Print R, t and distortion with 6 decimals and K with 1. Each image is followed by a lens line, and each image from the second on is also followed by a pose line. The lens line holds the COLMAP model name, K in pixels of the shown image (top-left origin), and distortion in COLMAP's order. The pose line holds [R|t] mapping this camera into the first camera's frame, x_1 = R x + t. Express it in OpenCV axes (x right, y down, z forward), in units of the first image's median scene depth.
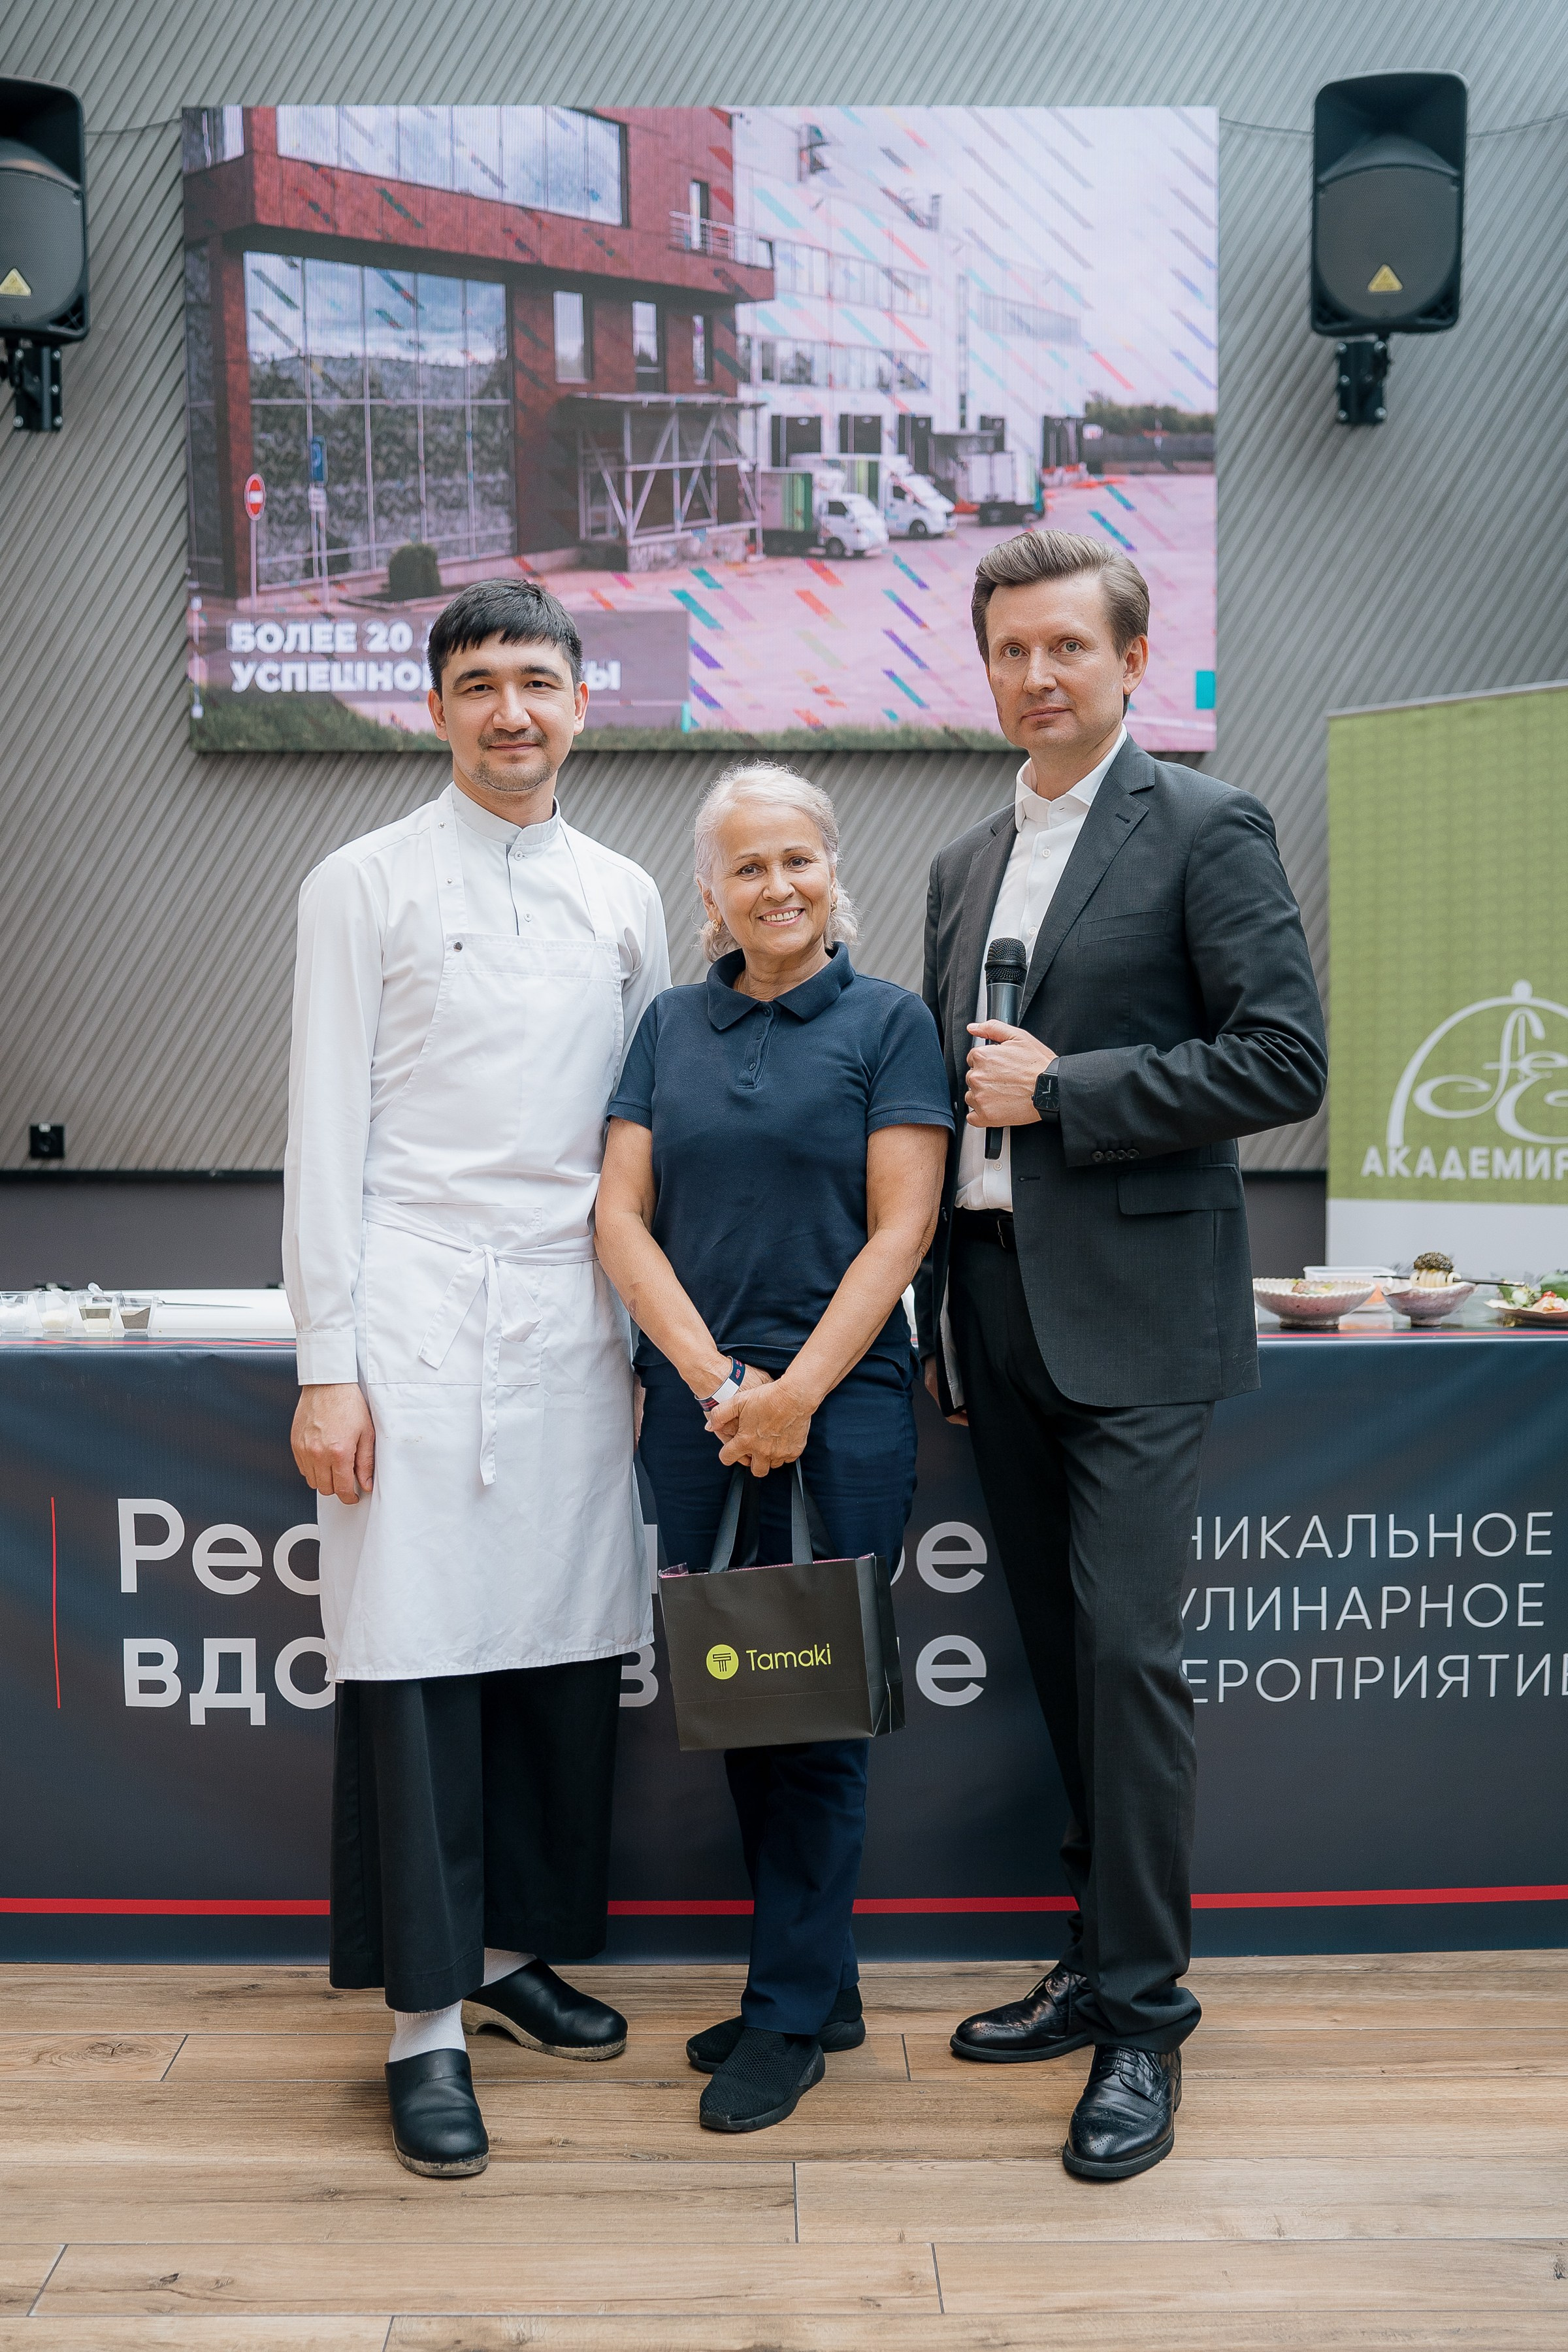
lens RADIAL K [[2642.3, 0, 778.2], [0, 2642.3, 1239.2], [0, 0, 1]] dist [-0.069329, 0.205086]
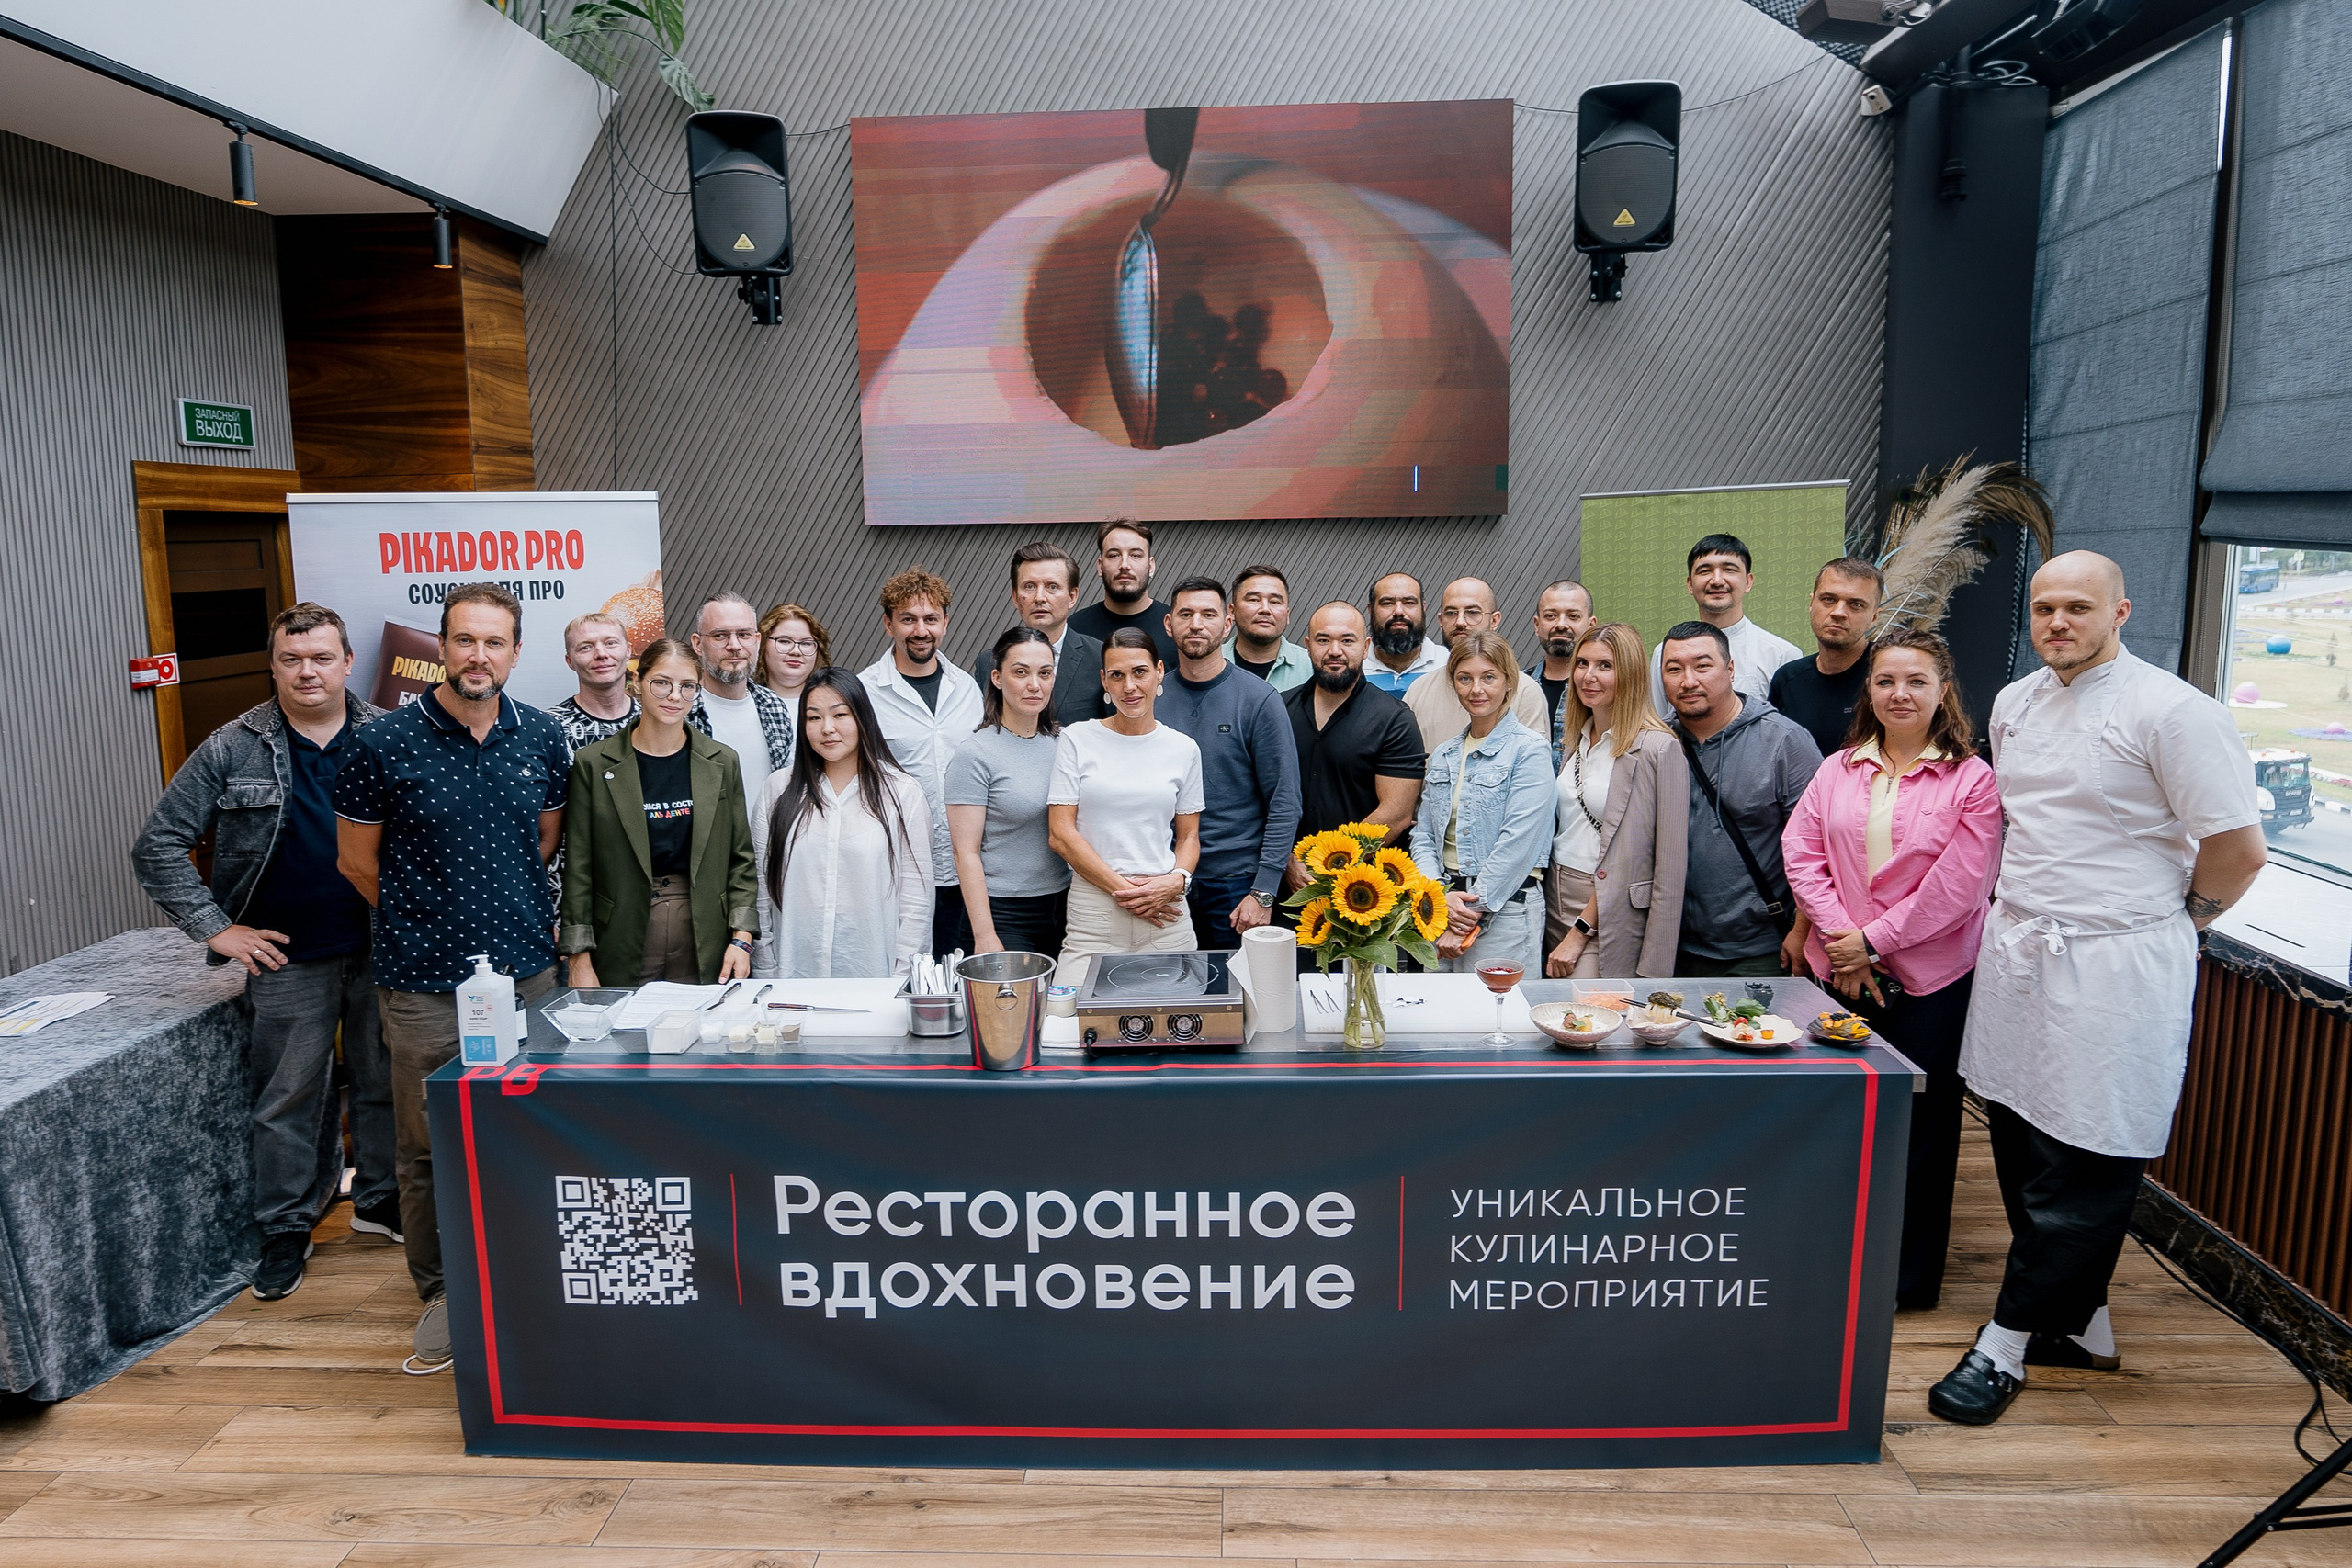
lens RADIAL K [[1467.7, 0, 1182.3], [0, 1467.7, 734.2], [0, 0, 1]] dist [0.006117, -0.002024]
pose [[0.998780, -0.003864, -0.049226, 0.023498], [0.007083, 0.997835, 0.065392, -0.200227], [0.048867, -0.065661, 0.996645, 0.184222]]
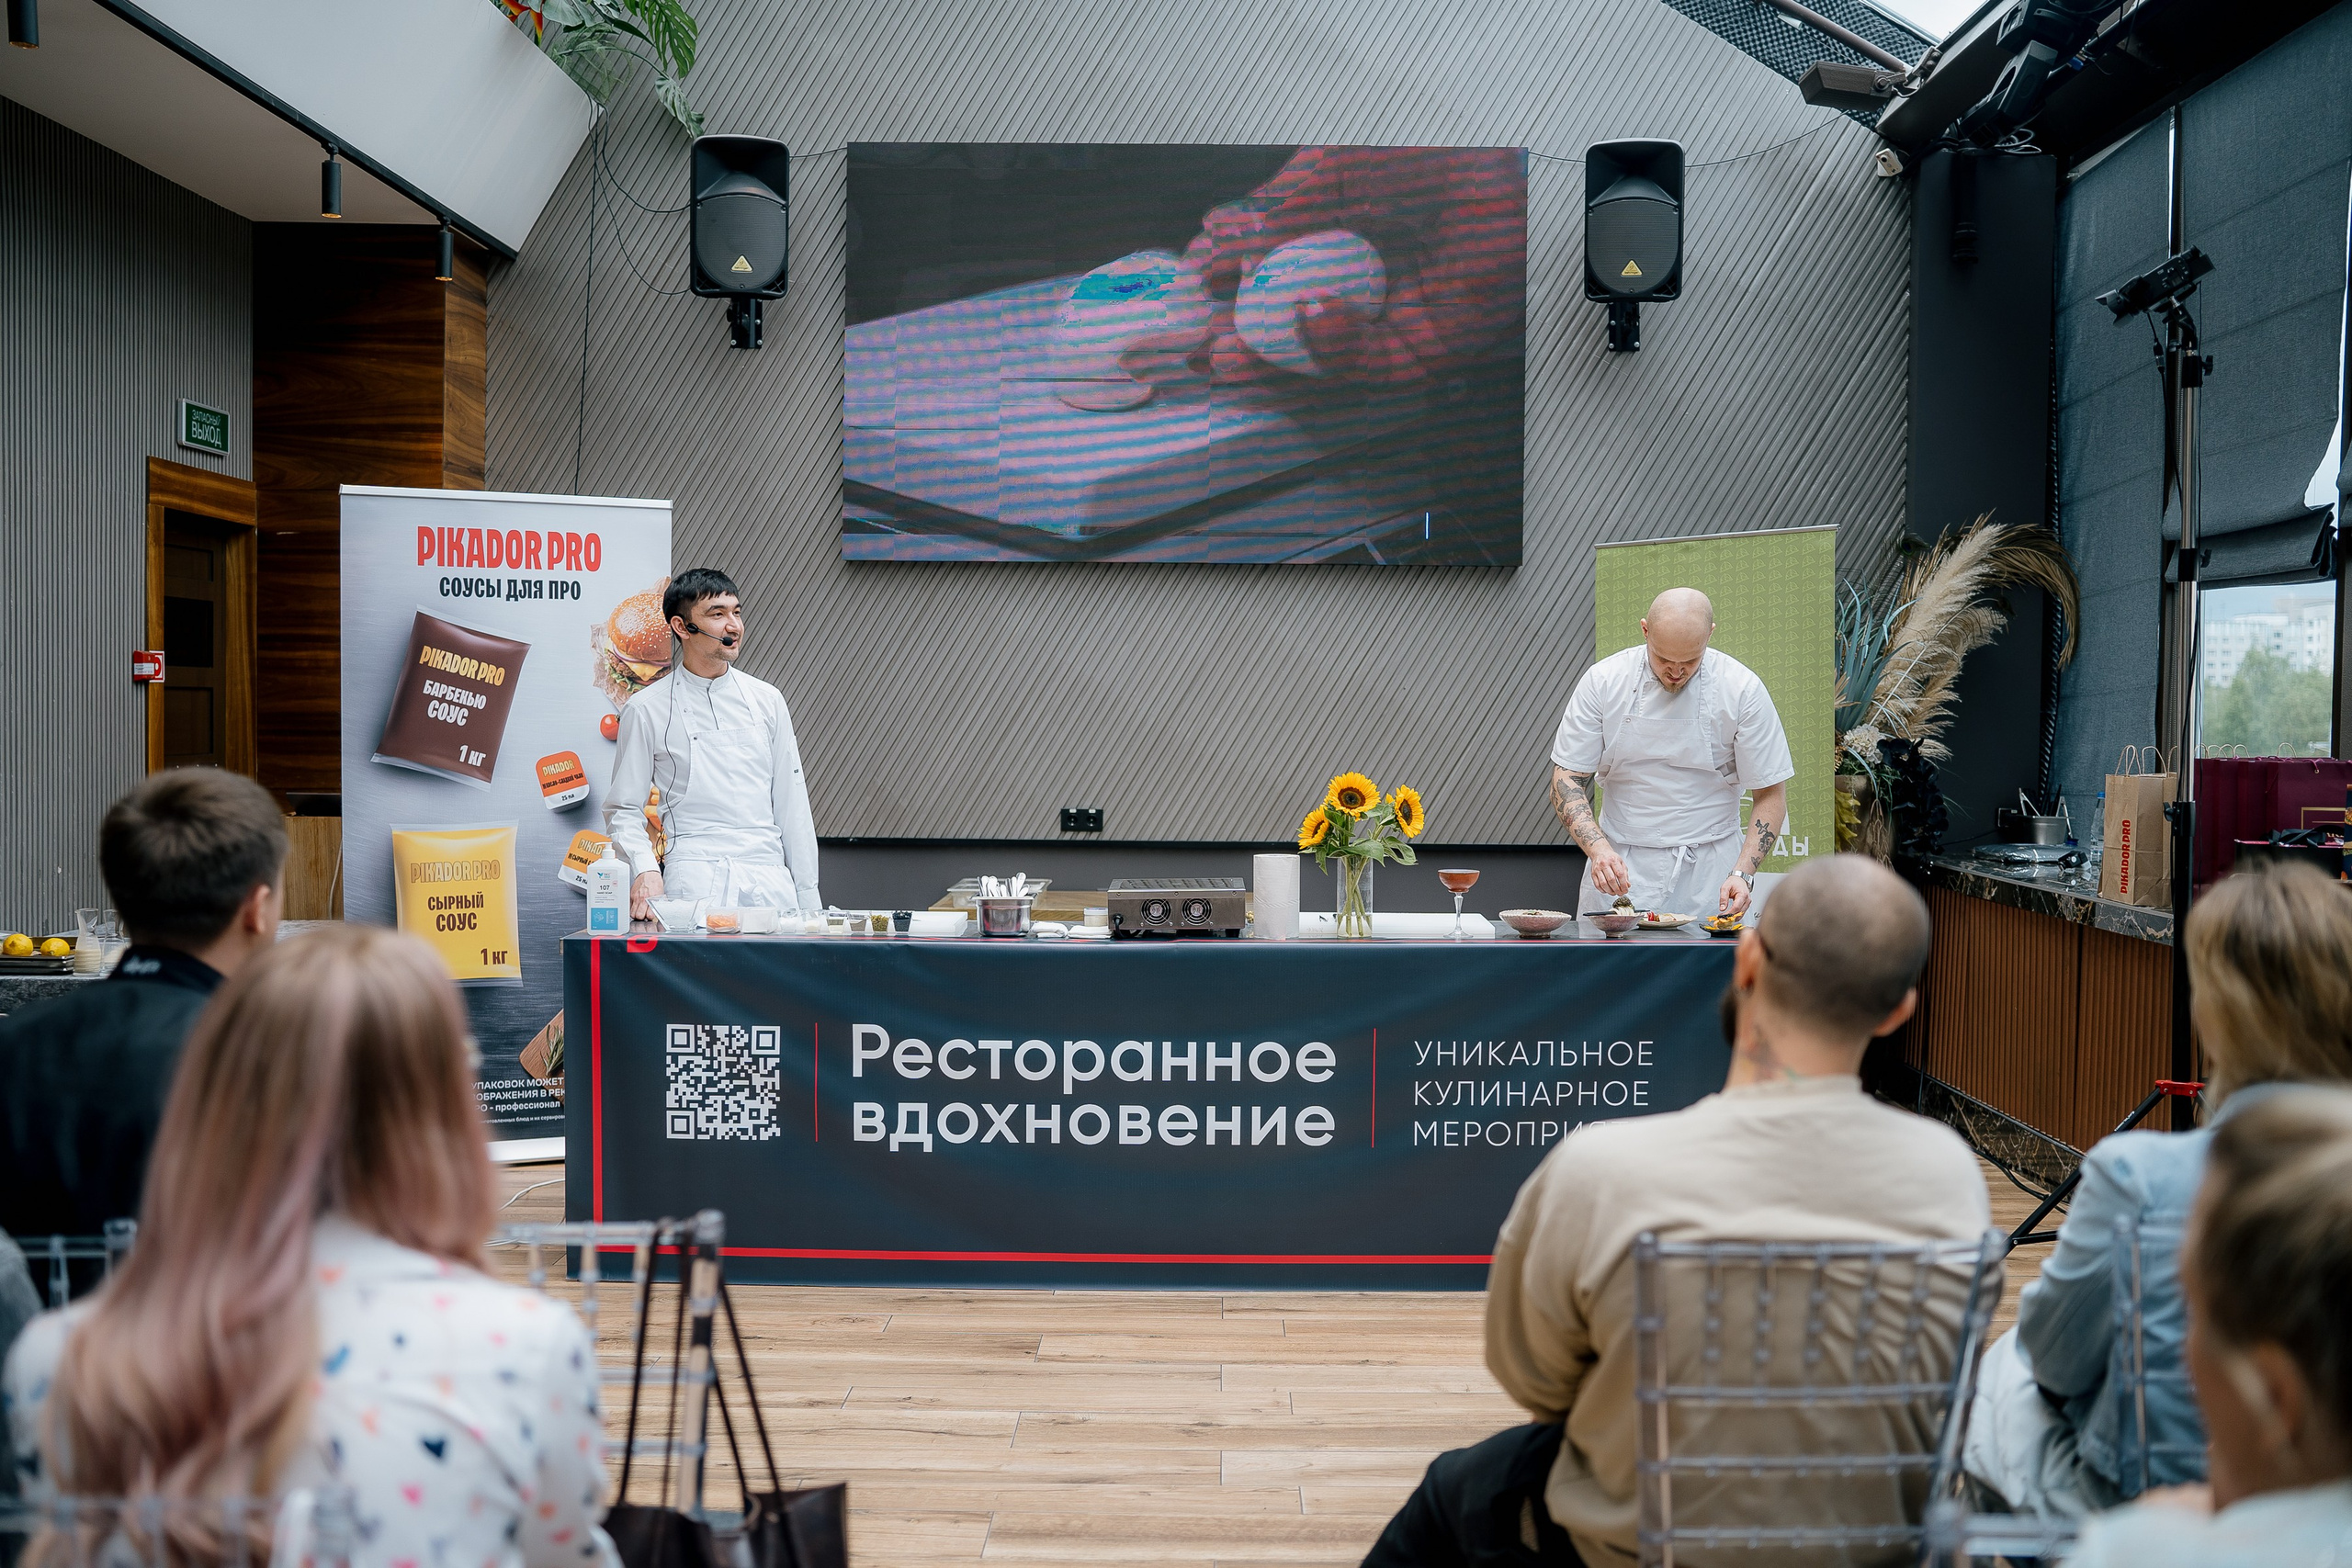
lens RADIAL K [[2407.4, 0, 1258.0], [0, 2407.4, 785.7], [0, 0, 1]] dist [-0.079952, 0.268052]
pose [[0.999927, 0.011443, 0.003773, 0.017596], [-0.011250, 0.998795, -0.047772, 0.010790], [-0.004315, 0.047726, 0.998851, -0.632221]]
